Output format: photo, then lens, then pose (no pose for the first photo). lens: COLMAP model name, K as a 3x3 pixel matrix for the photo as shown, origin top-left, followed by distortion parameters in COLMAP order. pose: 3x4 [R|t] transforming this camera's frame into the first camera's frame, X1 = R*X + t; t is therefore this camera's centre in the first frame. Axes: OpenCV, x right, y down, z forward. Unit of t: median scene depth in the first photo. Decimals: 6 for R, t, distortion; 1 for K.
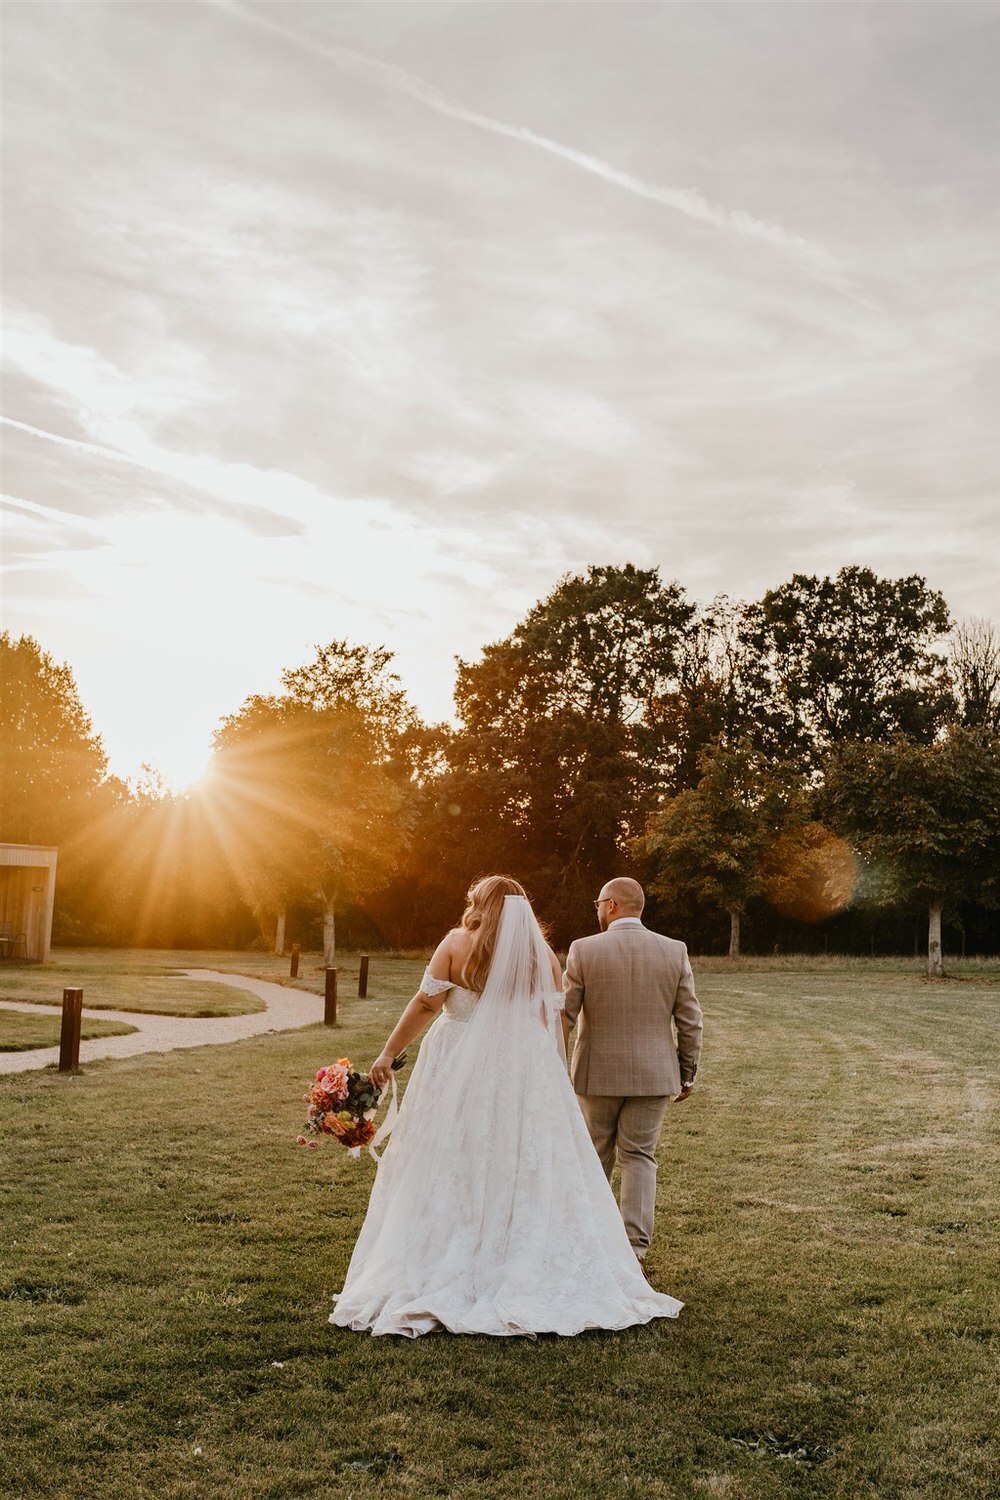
lens RADIAL K [[1422.1, 0, 506.4], [0, 1422.1, 863.6], [0, 0, 1]] dist [-0.000078, 0.000029]
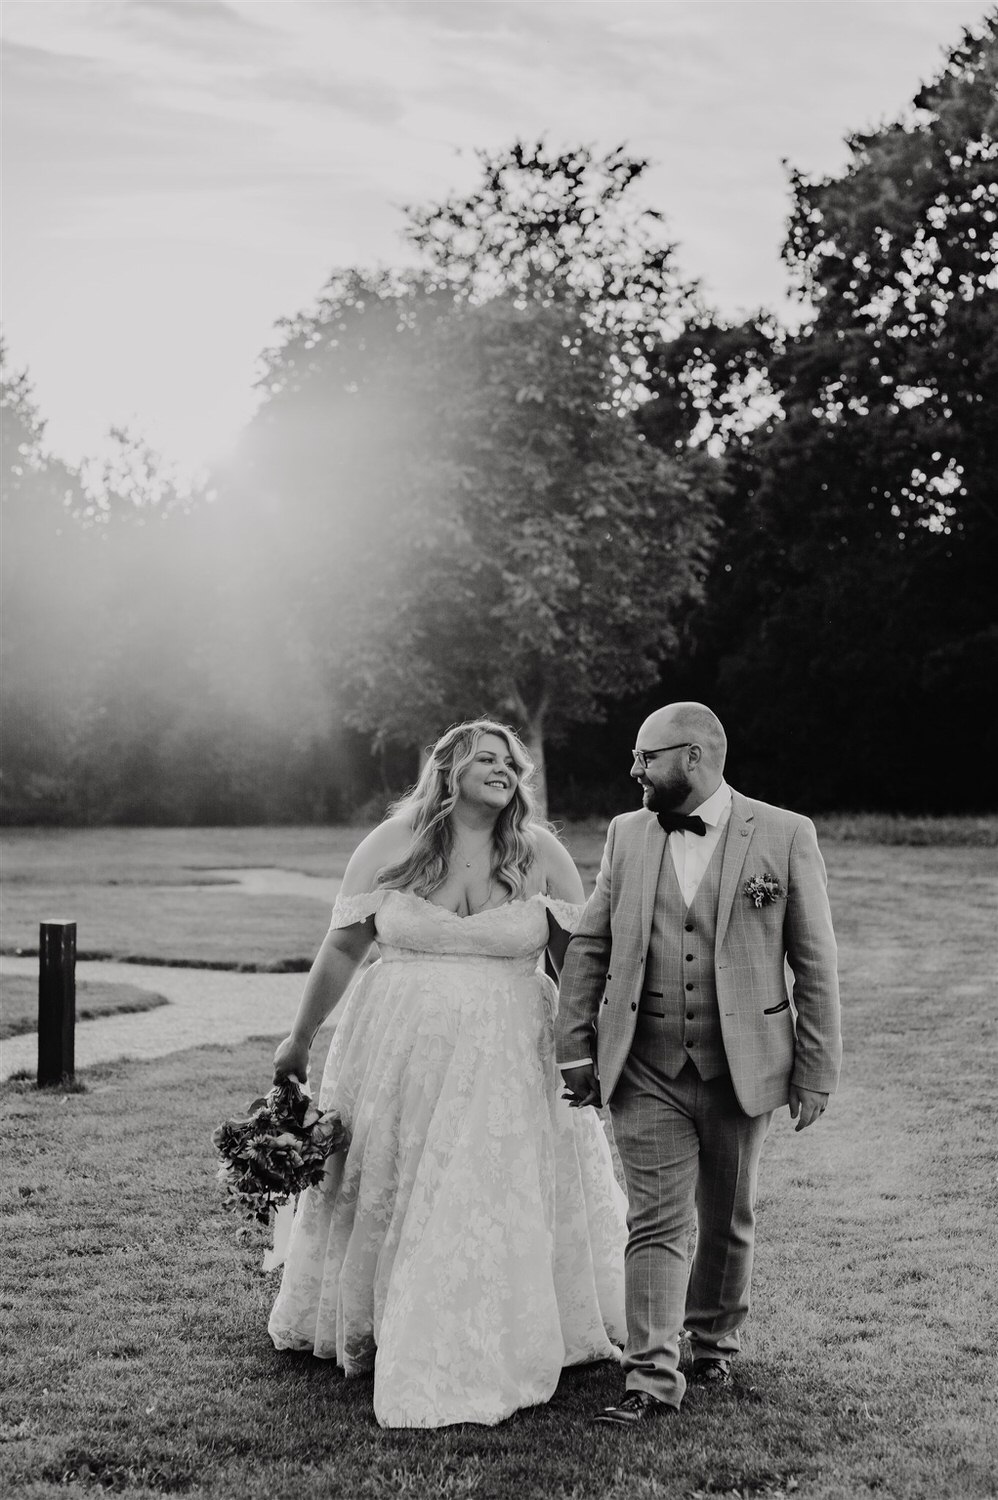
lens RADIAL K [[3483.3, 0, 499.0], [0, 3483.3, 750.0], [0, 0, 1]] dist [0.029832, -0.339417]
pose [[0.992937, -0.029384, -0.114944, -0.004626], [0.034981, 0.998283, 0.046986, -0.016494], [0.113366, -0.050675, 0.992260, -0.131569]]
